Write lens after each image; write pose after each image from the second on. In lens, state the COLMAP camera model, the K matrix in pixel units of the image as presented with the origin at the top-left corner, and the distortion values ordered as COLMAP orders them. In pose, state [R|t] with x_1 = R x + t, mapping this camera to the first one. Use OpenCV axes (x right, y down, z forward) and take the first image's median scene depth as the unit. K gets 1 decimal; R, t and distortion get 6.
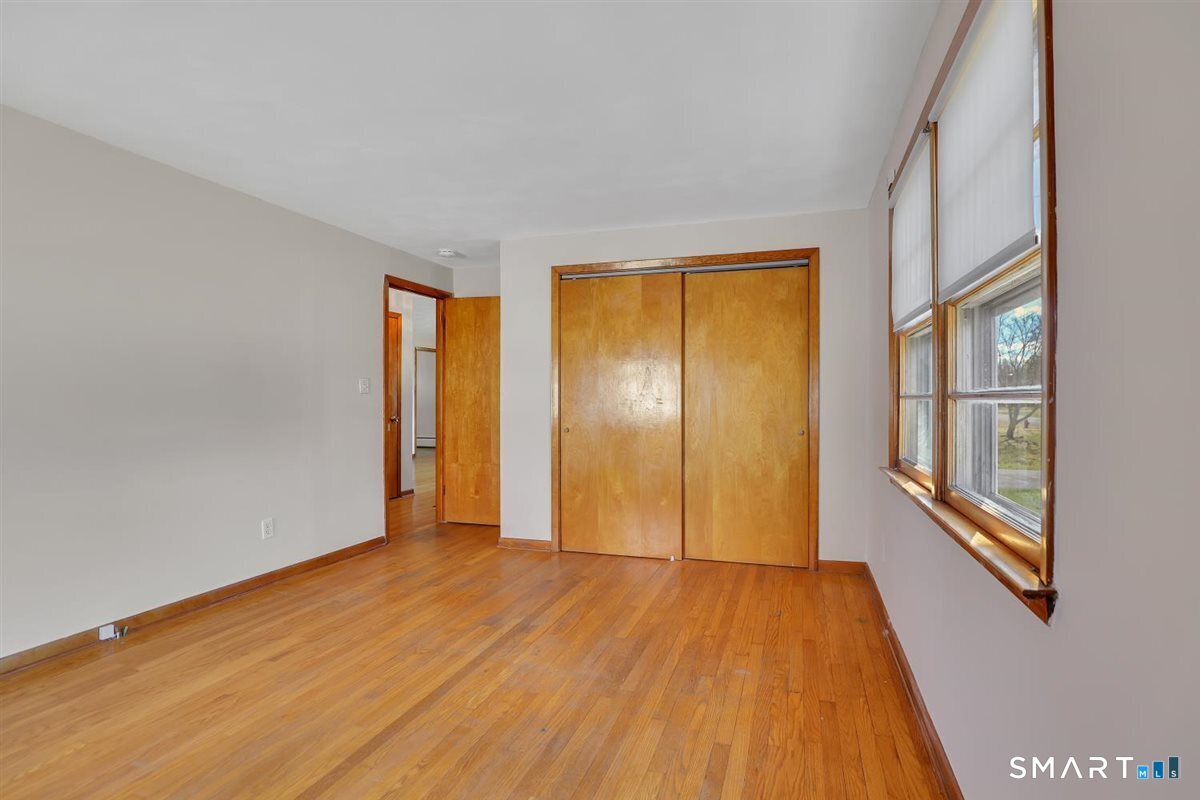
lens RADIAL K [[545.2, 0, 607.4], [0, 545.2, 395.5], [0, 0, 1]] dist [-0.037319, 0.008210]
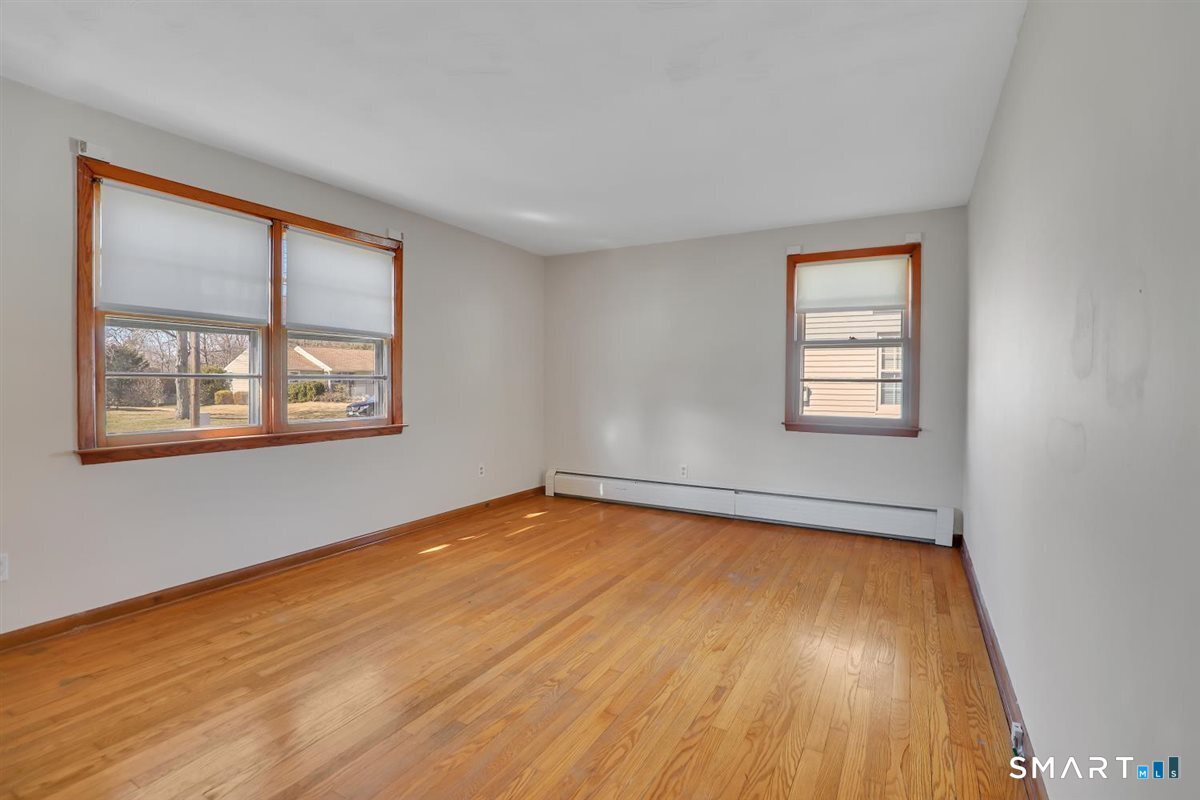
lens RADIAL K [[545.2, 0, 607.4], [0, 545.2, 395.5], [0, 0, 1]] dist [-0.037319, 0.008210]
pose [[-0.980251, -0.009160, 0.197547, -0.614636], [-0.005217, 0.999777, 0.020471, 0.012445], [-0.197690, 0.019036, -0.980080, 1.868355]]
